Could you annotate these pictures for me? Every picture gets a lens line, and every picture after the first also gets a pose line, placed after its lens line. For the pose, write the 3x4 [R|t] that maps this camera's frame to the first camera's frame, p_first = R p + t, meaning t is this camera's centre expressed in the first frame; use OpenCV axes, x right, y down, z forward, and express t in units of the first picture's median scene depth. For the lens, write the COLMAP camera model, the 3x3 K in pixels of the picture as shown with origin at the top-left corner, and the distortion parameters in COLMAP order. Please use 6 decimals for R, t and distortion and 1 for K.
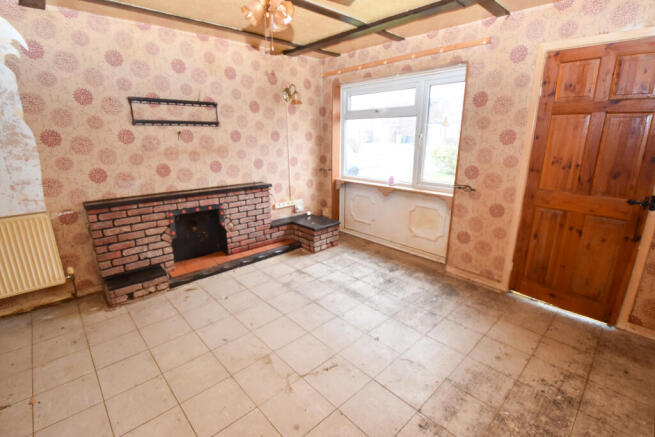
lens RADIAL K [[301.3, 0, 327.5], [0, 301.3, 218.5], [0, 0, 1]] dist [0.001826, -0.027644]
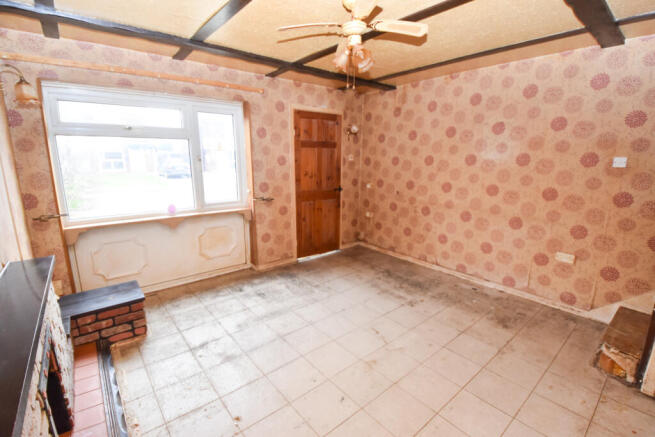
lens RADIAL K [[301.3, 0, 327.5], [0, 301.3, 218.5], [0, 0, 1]] dist [0.001826, -0.027644]
pose [[0.042600, -0.199005, 0.979072, -0.798539], [0.255034, 0.949663, 0.181931, -0.186124], [-0.965993, 0.241946, 0.091209, 0.627154]]
